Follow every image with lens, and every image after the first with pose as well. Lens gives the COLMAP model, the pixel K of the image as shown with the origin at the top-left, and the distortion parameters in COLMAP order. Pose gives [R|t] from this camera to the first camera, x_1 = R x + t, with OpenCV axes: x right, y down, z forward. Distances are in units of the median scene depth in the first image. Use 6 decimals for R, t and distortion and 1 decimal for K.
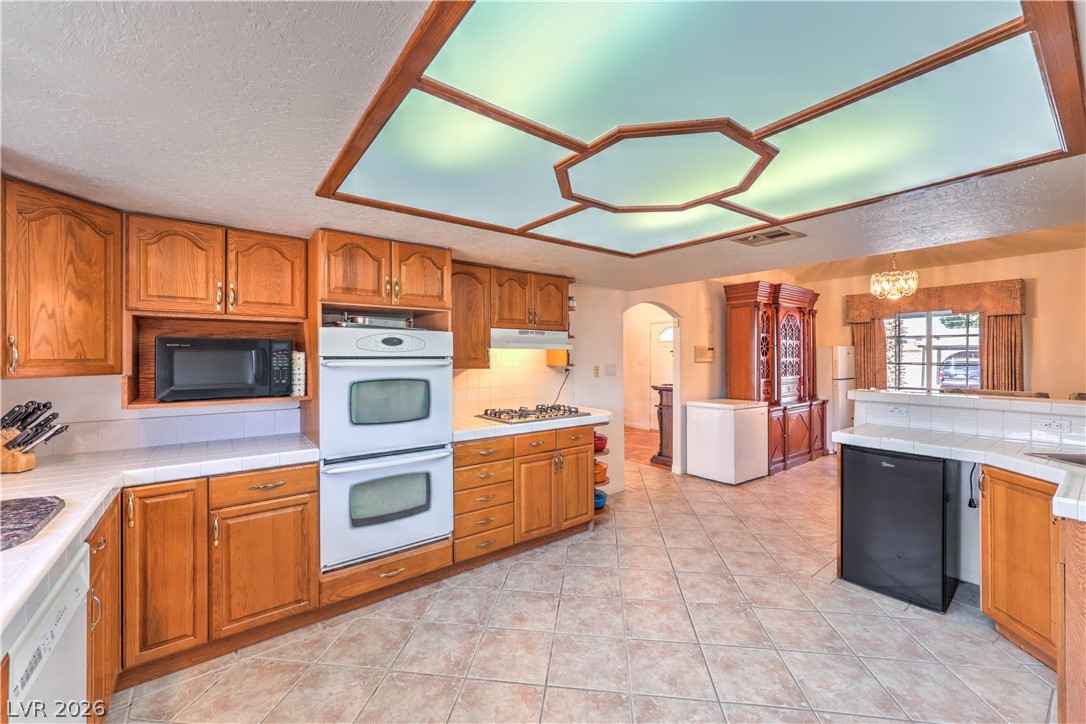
lens RADIAL K [[436.1, 0, 543.5], [0, 436.1, 360.5], [0, 0, 1]] dist [0.004004, 0.000513]
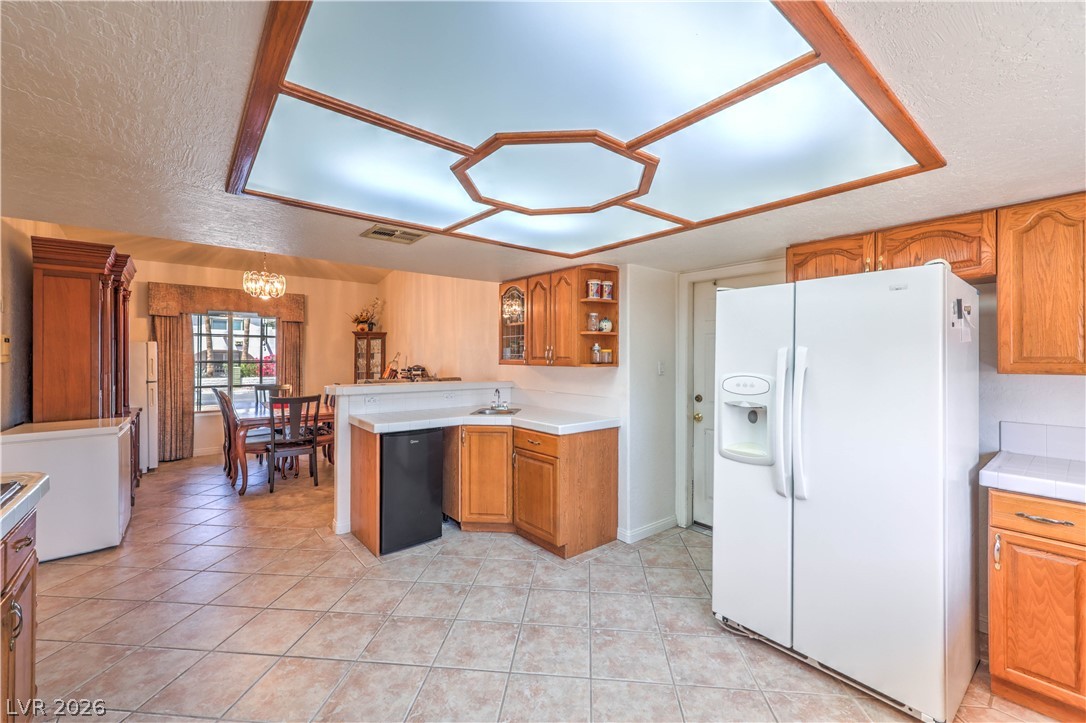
lens RADIAL K [[444.5, 0, 548.0], [0, 444.5, 358.8], [0, 0, 1]] dist [0.003499, 0.000644]
pose [[-0.035826, -0.008065, 0.999325, -0.553802], [0.007463, 0.999937, 0.008338, -0.006828], [-0.999330, 0.007756, -0.035764, 0.741197]]
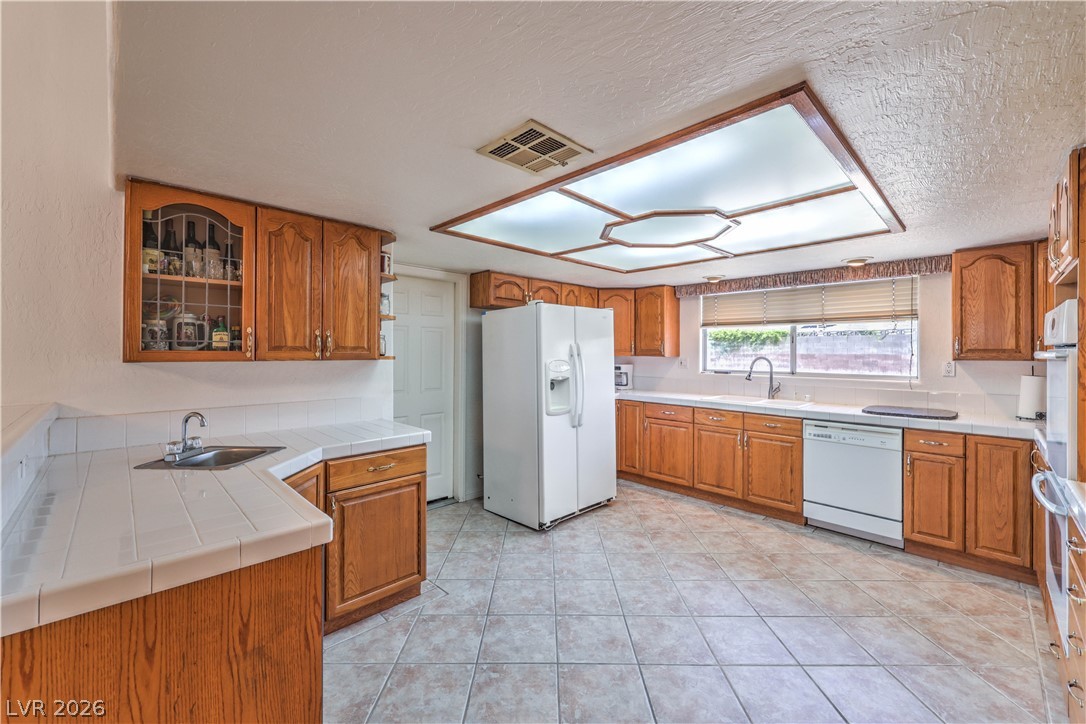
lens RADIAL K [[436.1, 0, 543.5], [0, 436.1, 360.5], [0, 0, 1]] dist [0.004004, 0.000513]
pose [[-0.992613, -0.000843, -0.121318, 0.623454], [-0.004608, 0.999516, 0.030759, -0.002166], [0.121233, 0.031091, -0.992137, 1.747646]]
